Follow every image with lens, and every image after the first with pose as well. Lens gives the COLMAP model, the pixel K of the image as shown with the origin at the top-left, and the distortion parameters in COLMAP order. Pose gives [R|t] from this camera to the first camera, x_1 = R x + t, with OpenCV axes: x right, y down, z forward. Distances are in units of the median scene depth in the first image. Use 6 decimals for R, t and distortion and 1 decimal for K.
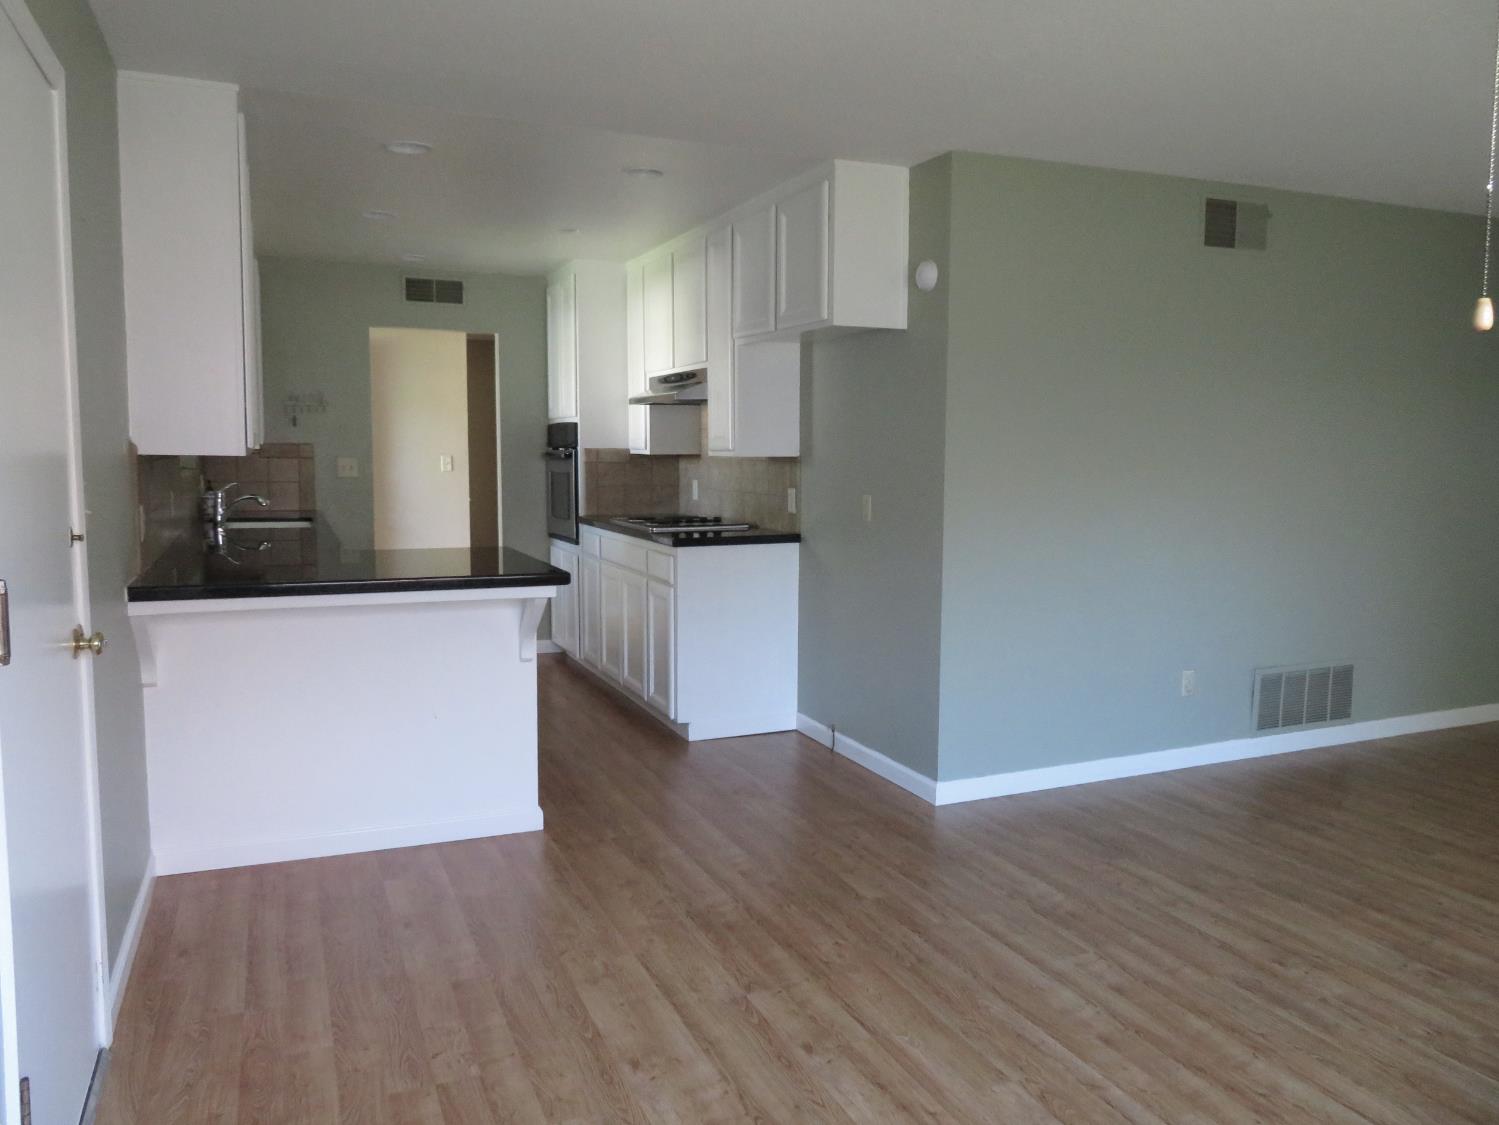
lens RADIAL K [[1082.1, 0, 749.5], [0, 1082.1, 562.5], [0, 0, 1]] dist [-0.023608, -0.002878]
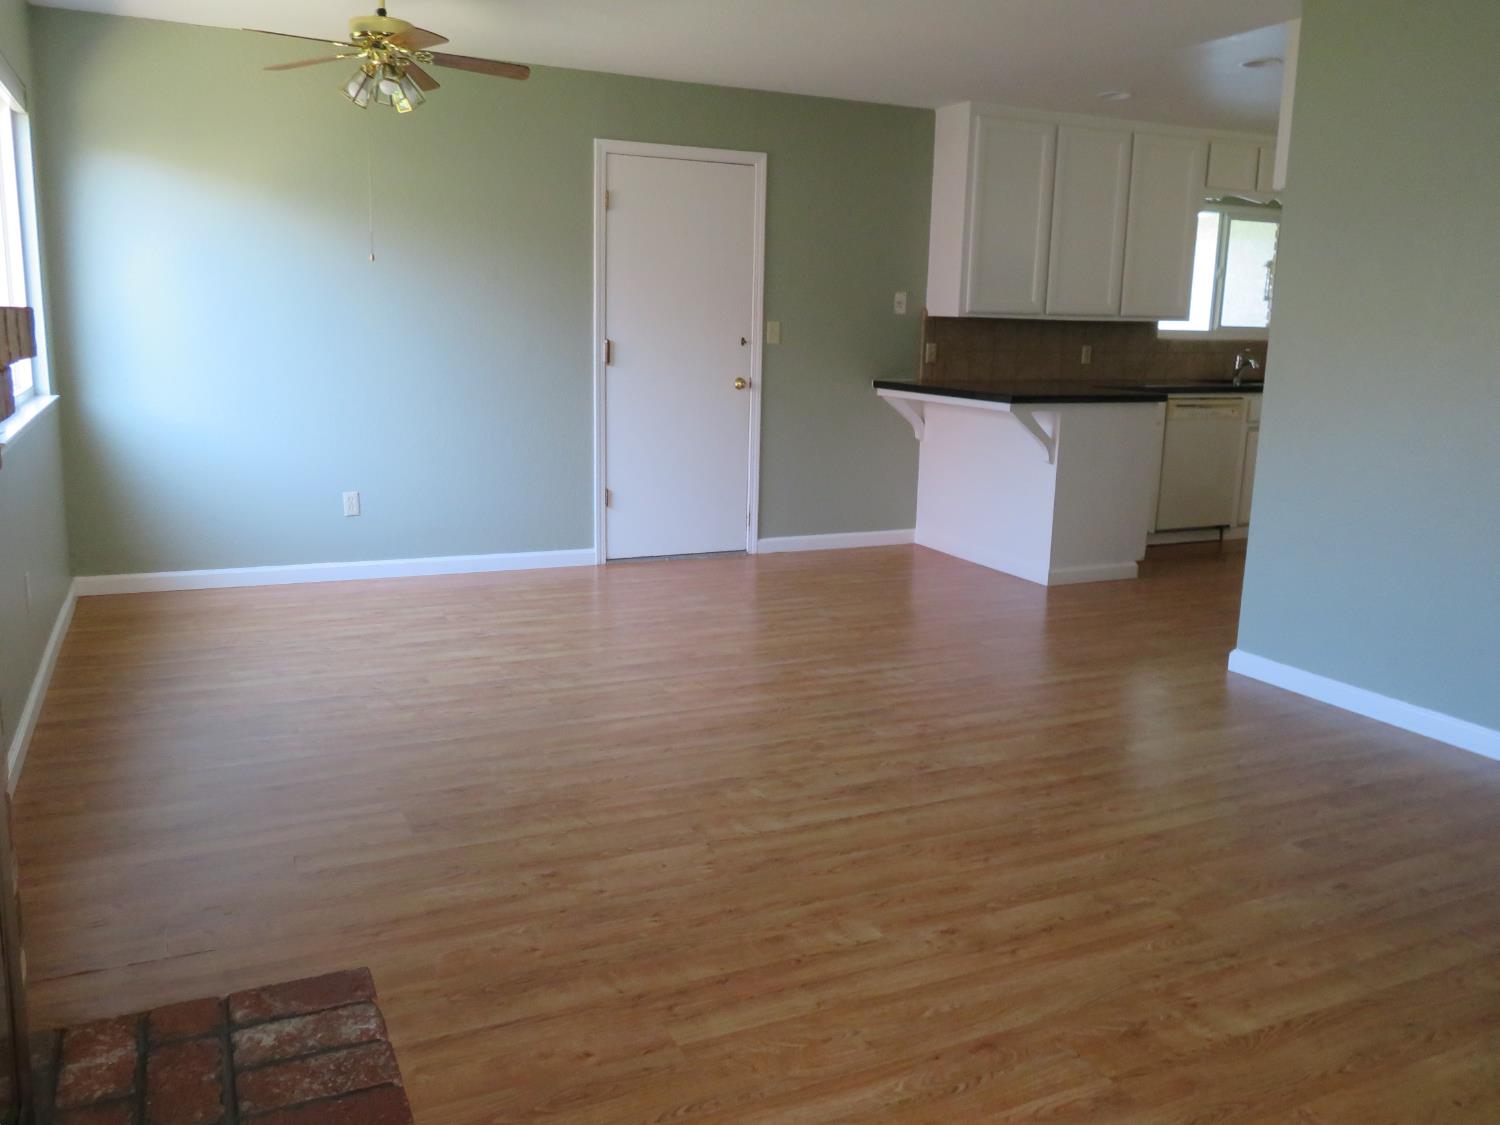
lens RADIAL K [[1232.4, 0, 754.4], [0, 1232.4, 522.3], [0, 0, 1]] dist [-0.010951, -0.001468]
pose [[0.044369, 0.155458, -0.986846, 0.824757], [-0.124262, 0.981006, 0.148951, -0.015987], [0.991257, 0.116019, 0.062844, 0.314902]]
